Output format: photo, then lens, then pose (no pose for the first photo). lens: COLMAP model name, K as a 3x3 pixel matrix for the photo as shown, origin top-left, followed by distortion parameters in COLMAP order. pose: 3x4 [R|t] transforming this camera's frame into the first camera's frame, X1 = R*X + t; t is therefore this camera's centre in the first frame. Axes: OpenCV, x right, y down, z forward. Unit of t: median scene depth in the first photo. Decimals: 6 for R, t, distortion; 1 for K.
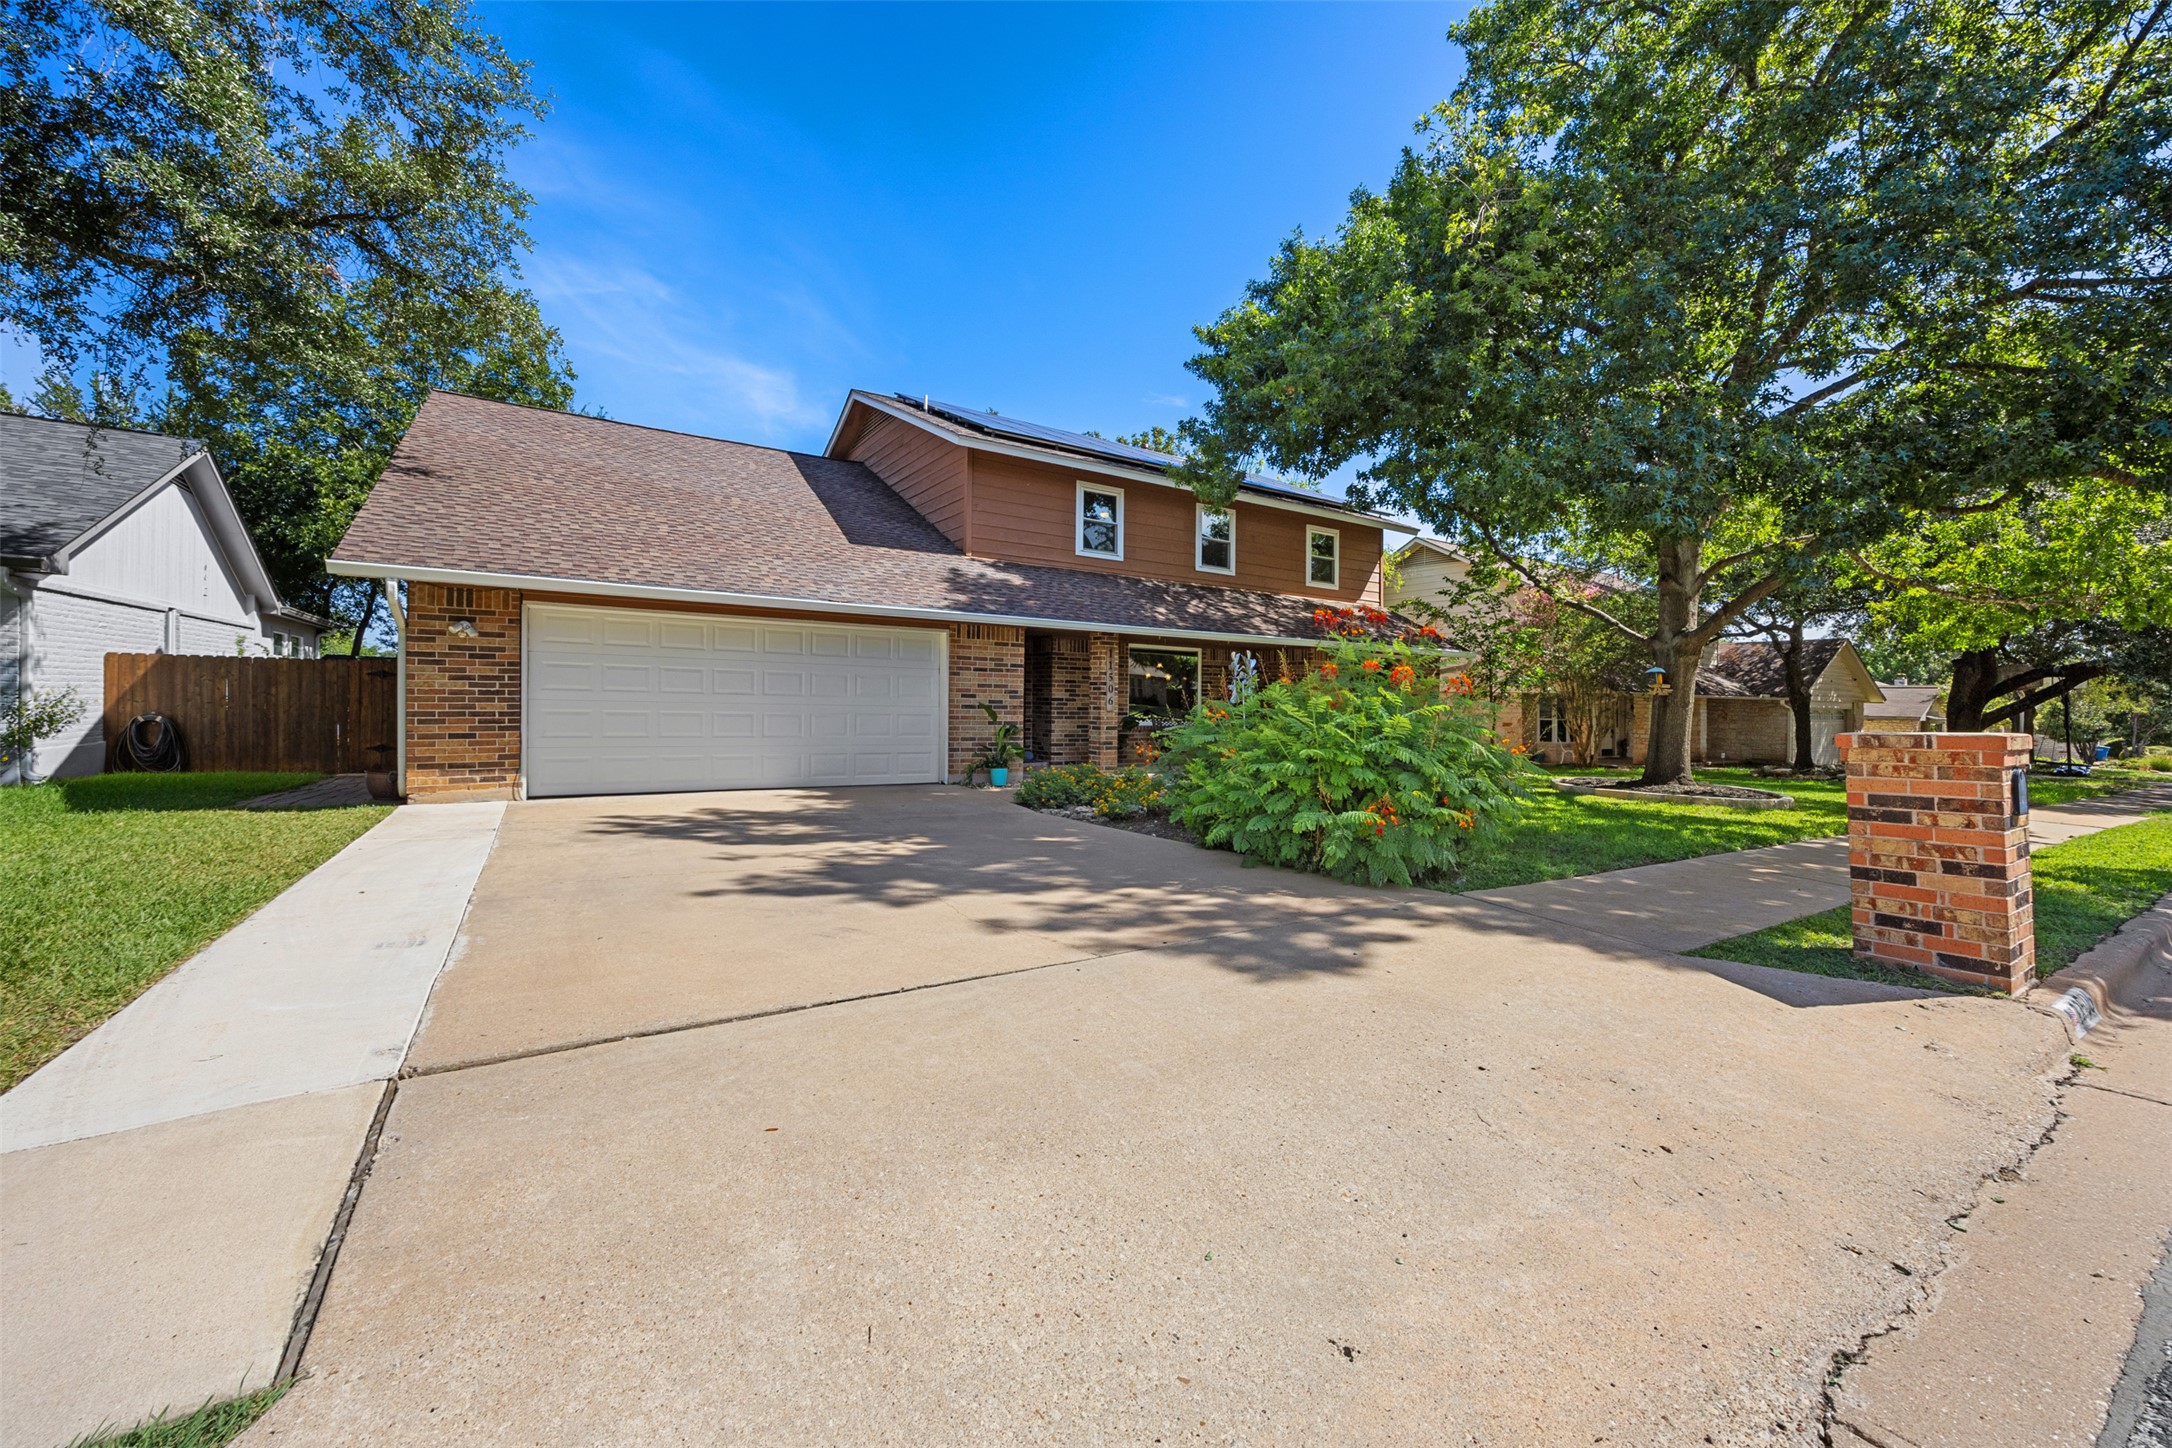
lens RADIAL K [[745.6, 0, 1086.0], [0, 745.6, 724.0], [0, 0, 1]] dist [-0.000062, 0.000032]
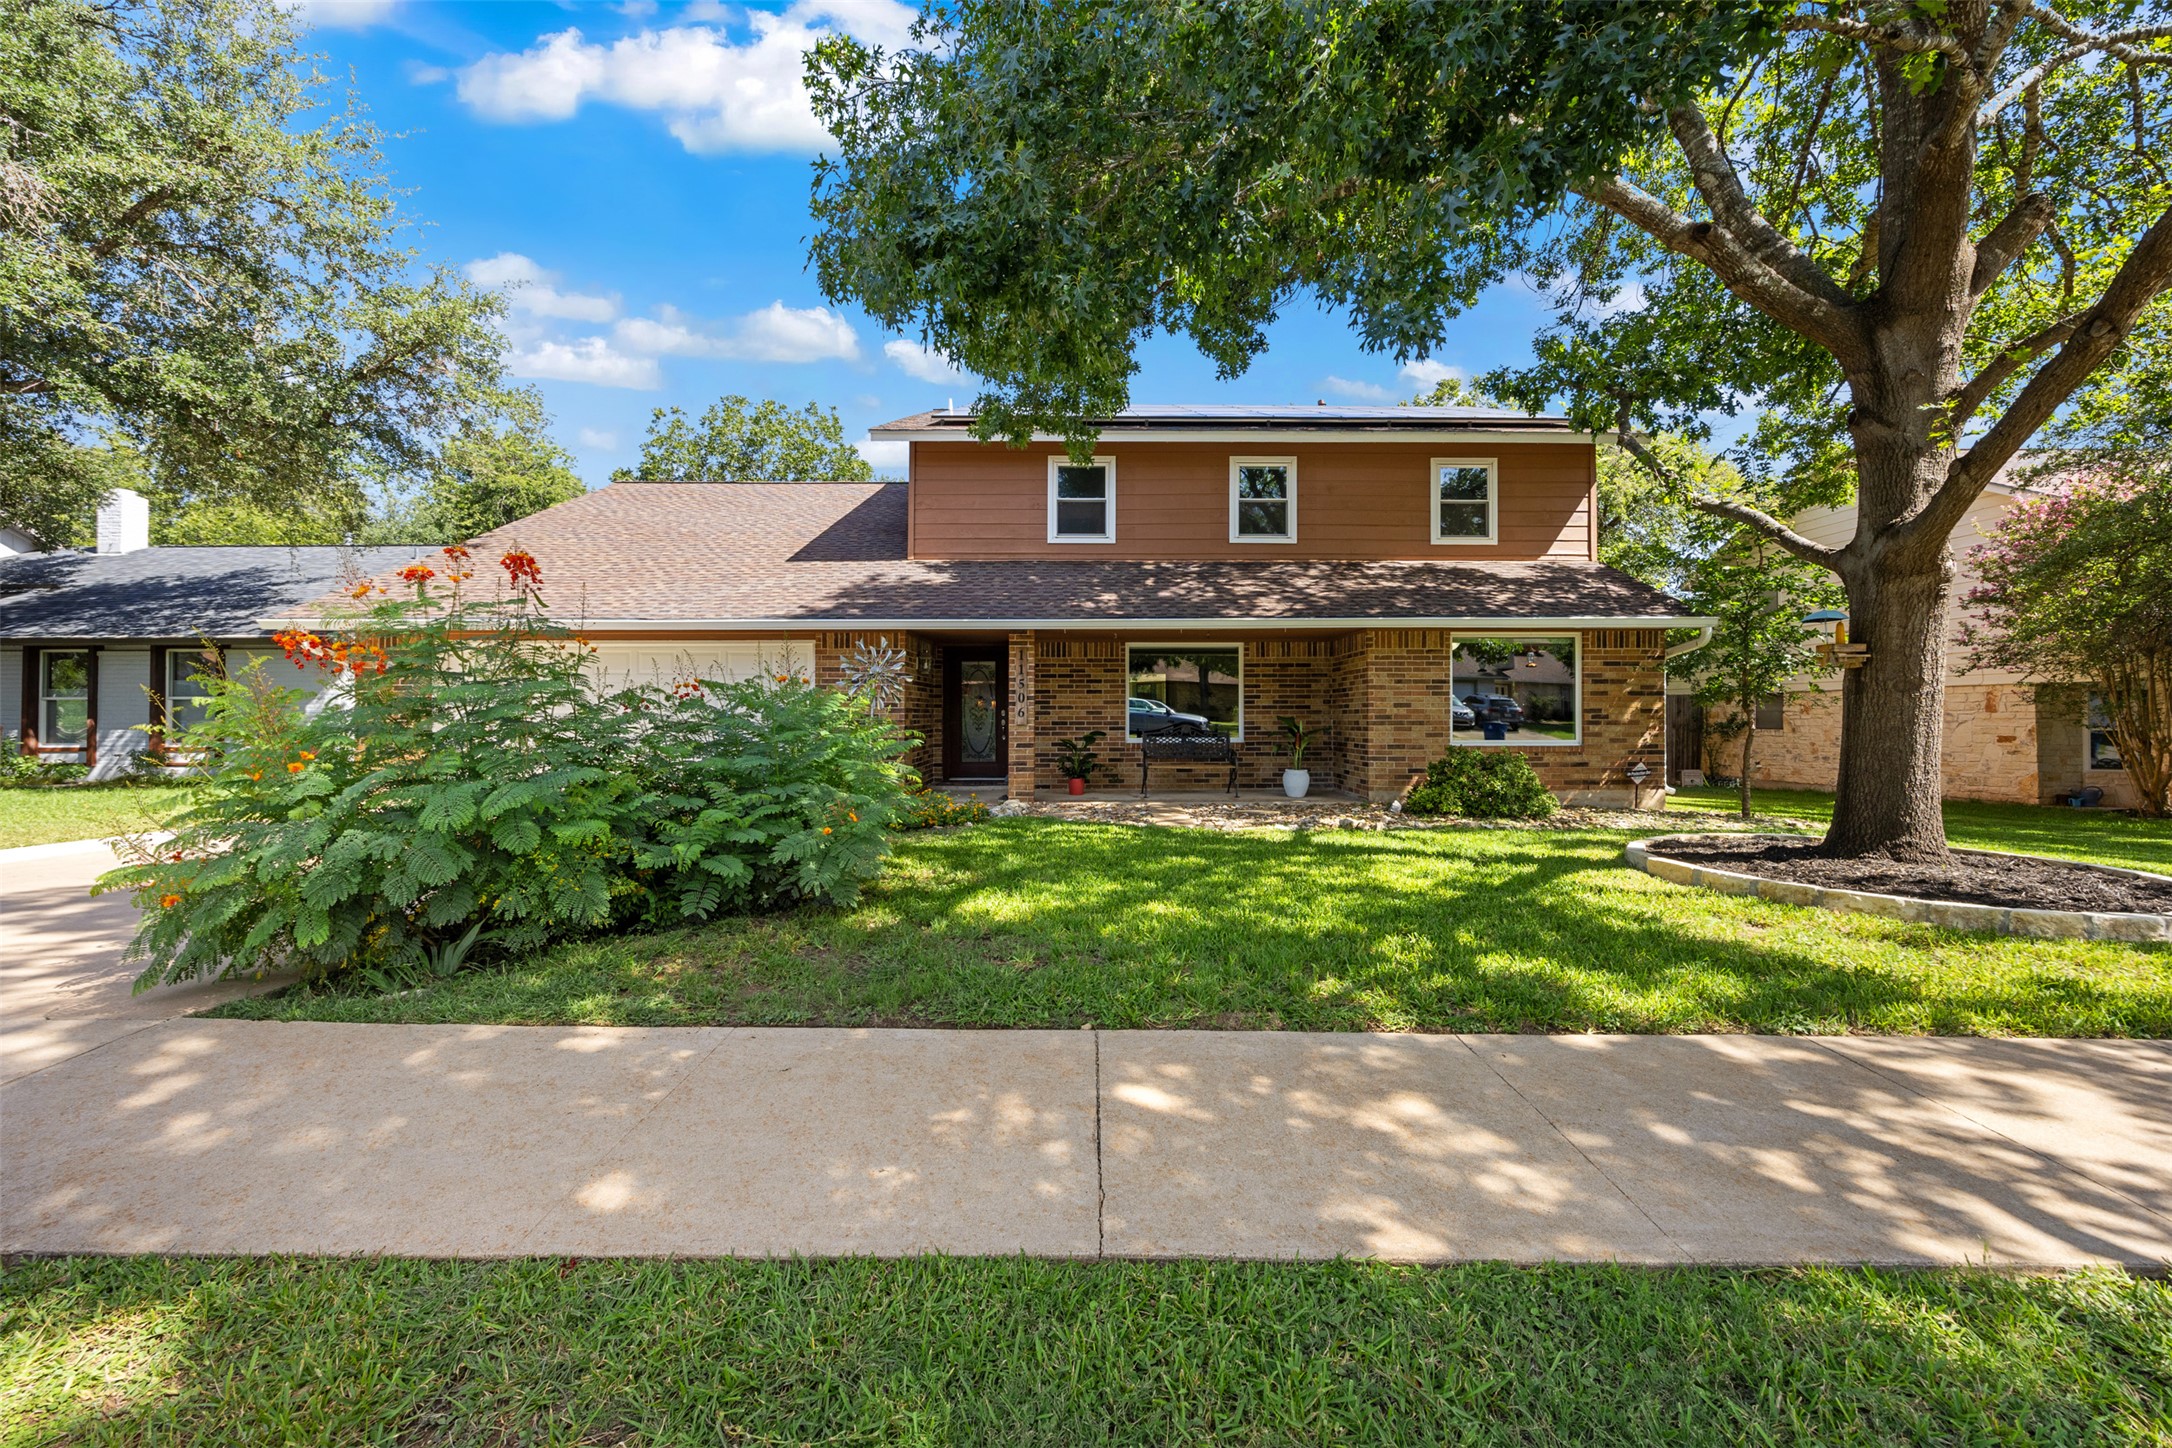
lens RADIAL K [[745.6, 0, 1086.0], [0, 745.6, 724.0], [0, 0, 1]] dist [-0.000062, 0.000032]
pose [[0.866844, -0.010558, -0.498468, 0.389390], [0.001166, 0.999816, -0.019148, -0.001642], [0.498579, 0.016017, 0.866696, 0.242838]]
